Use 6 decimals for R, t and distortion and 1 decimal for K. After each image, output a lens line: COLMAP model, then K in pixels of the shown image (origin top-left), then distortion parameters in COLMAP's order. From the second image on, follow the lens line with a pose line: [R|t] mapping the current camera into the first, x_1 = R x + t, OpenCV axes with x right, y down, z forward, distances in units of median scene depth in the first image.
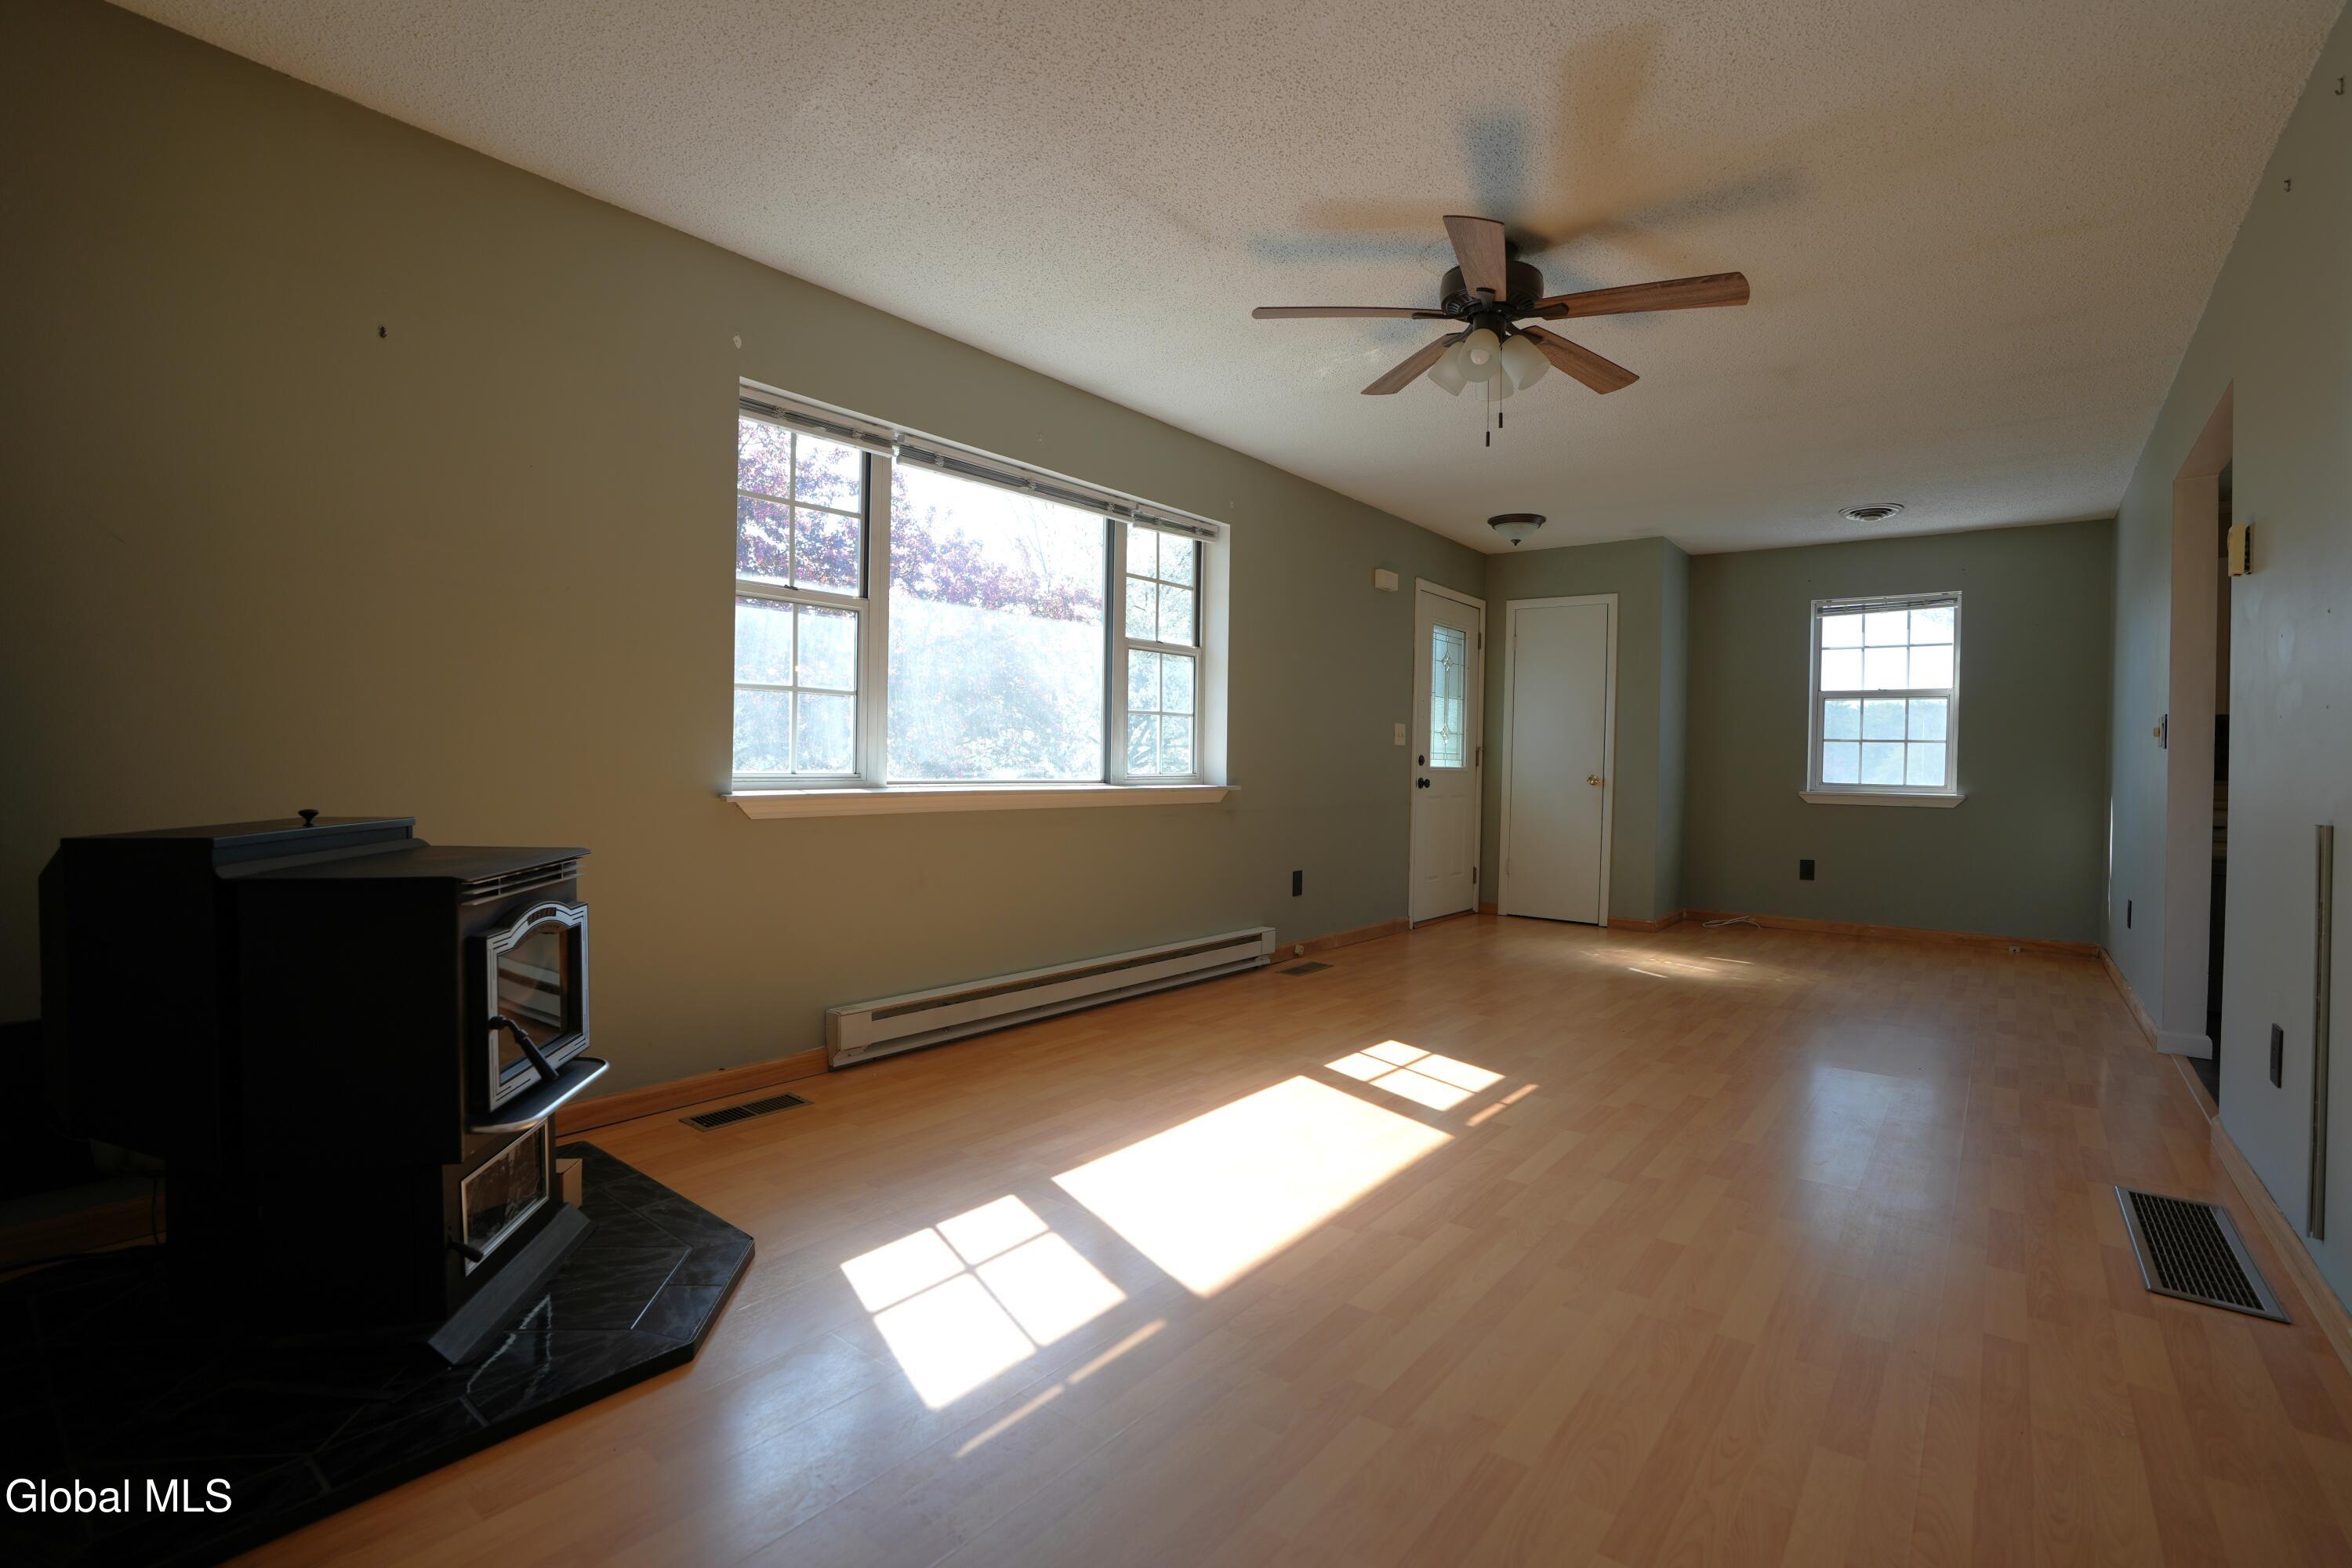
lens RADIAL K [[1083.2, 0, 1165.1], [0, 1083.2, 778.9], [0, 0, 1]] dist [-0.031392, 0.004473]
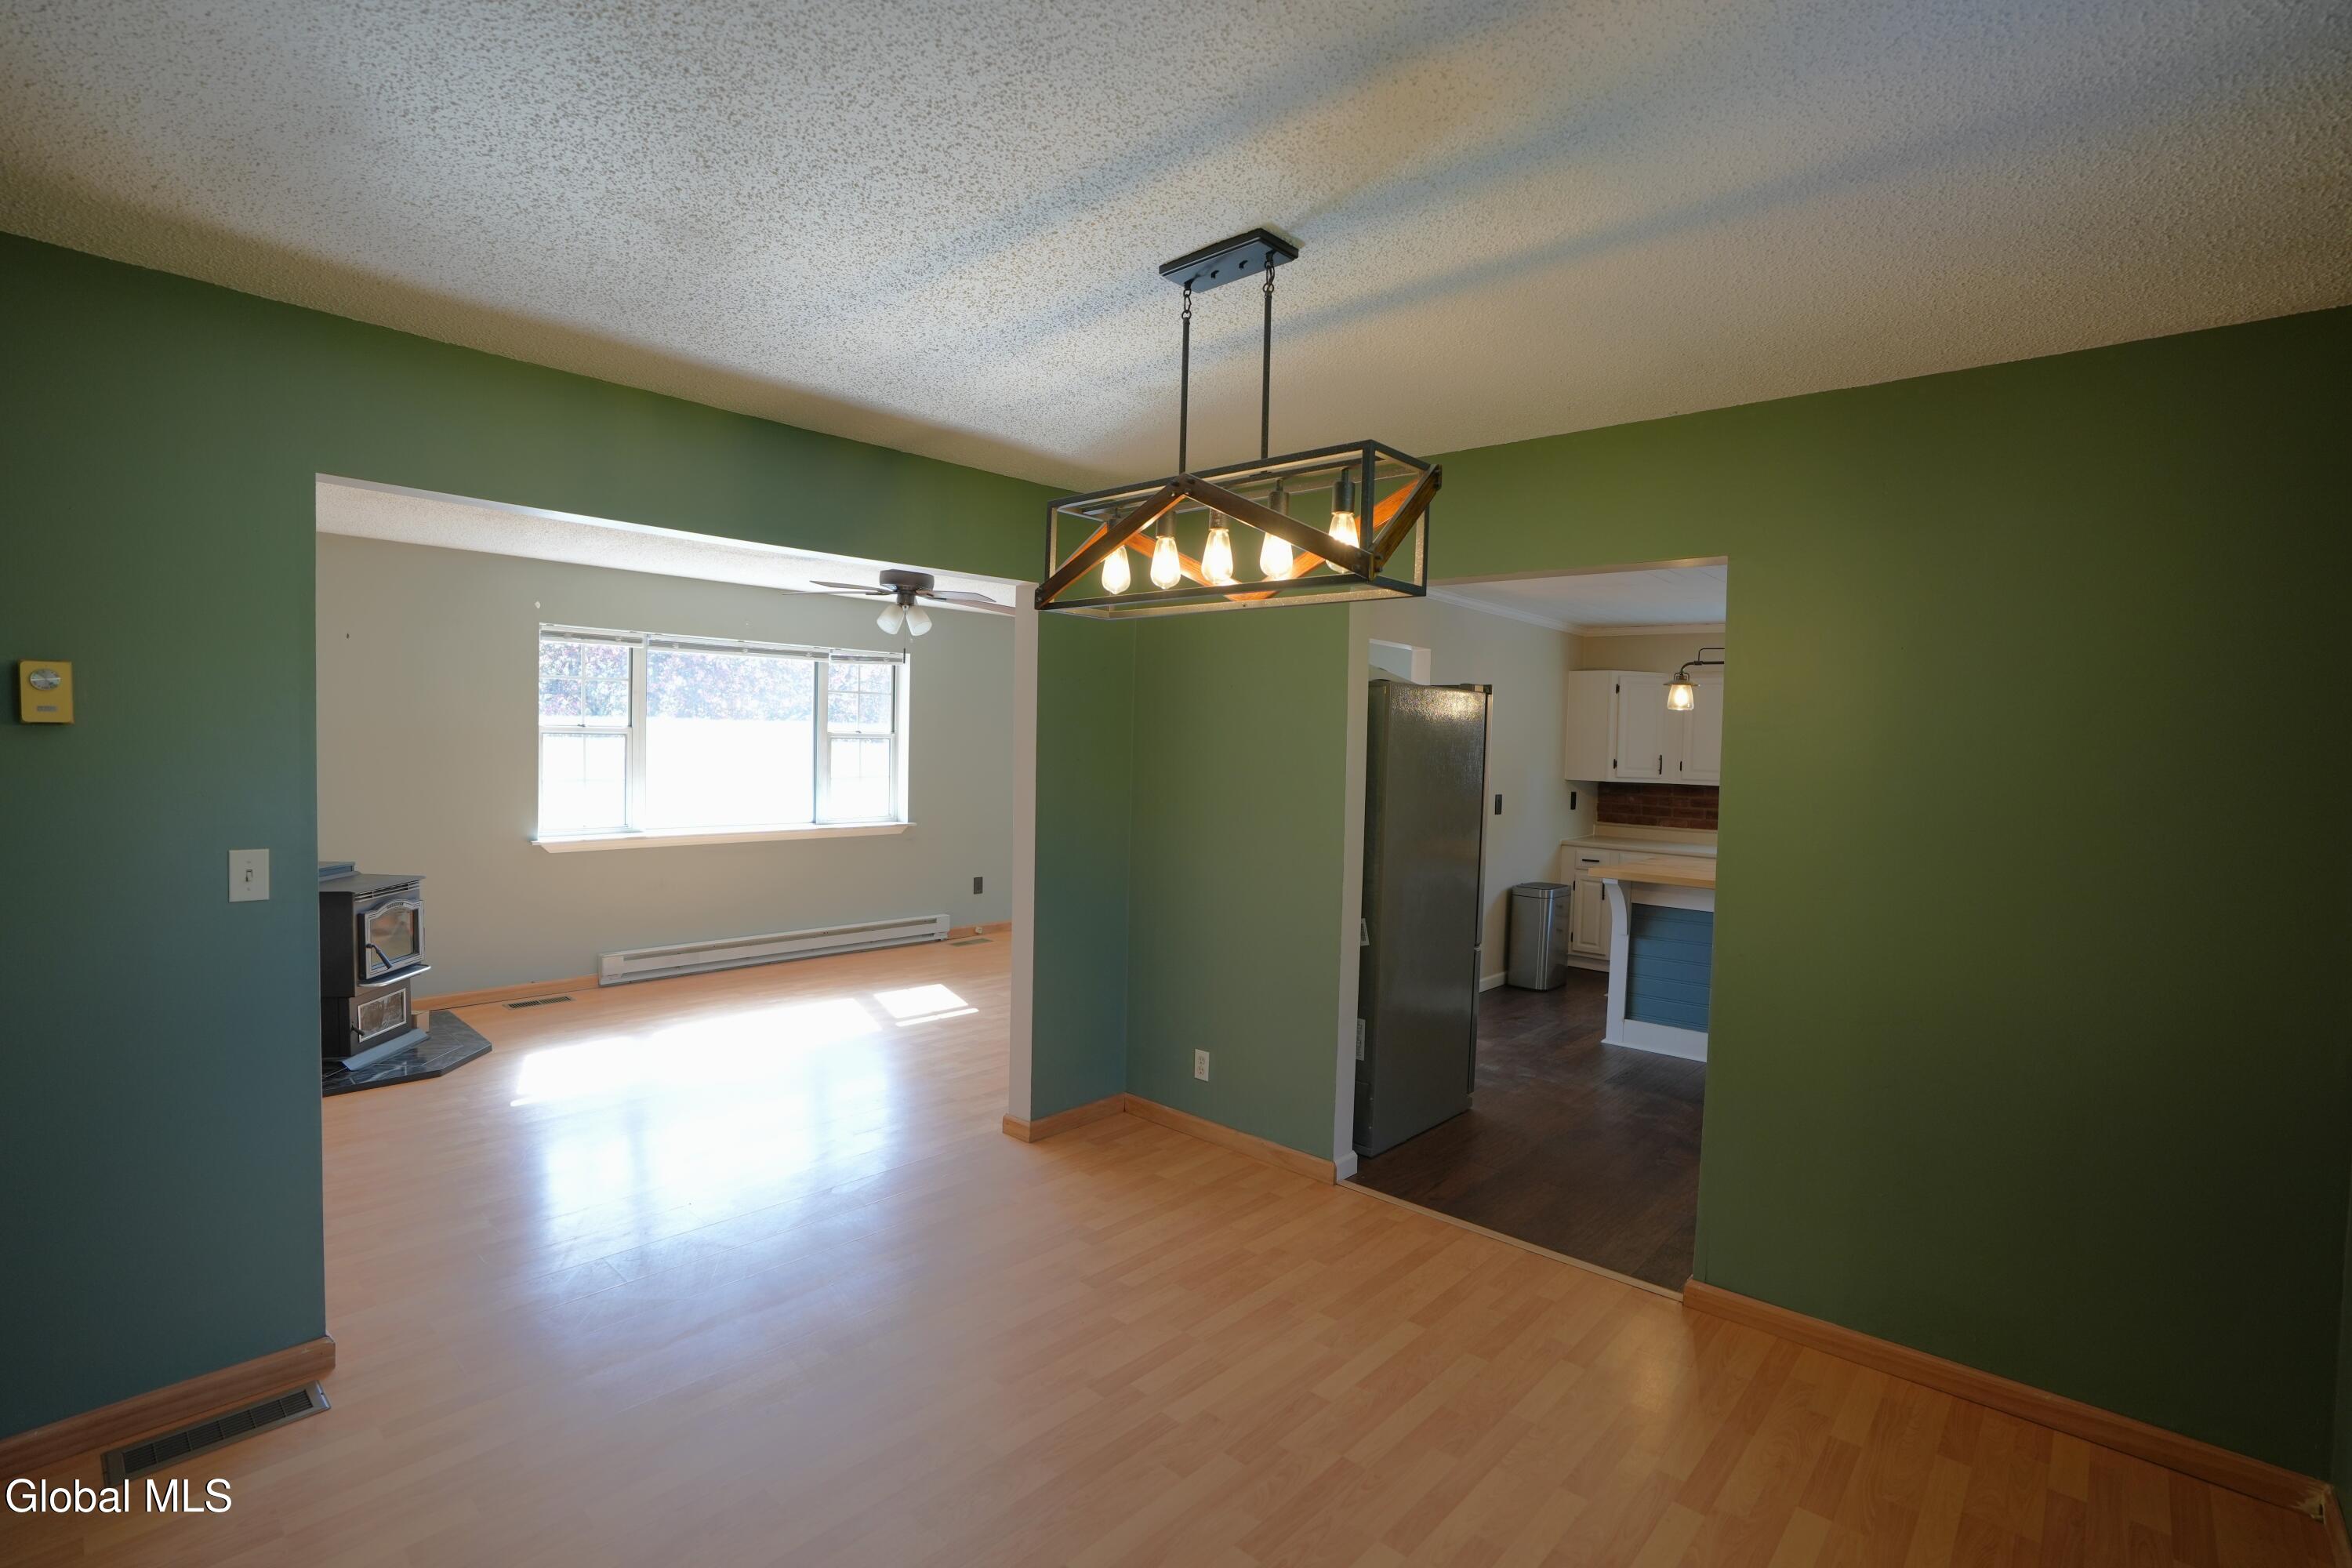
lens RADIAL K [[1083.2, 0, 1182.6], [0, 1083.2, 794.0], [0, 0, 1]] dist [-0.031392, 0.004473]
pose [[0.998142, 0.012693, -0.059597, 0.834218], [-0.010825, 0.999443, 0.031573, -0.137868], [0.059965, -0.030869, 0.997723, -0.813946]]
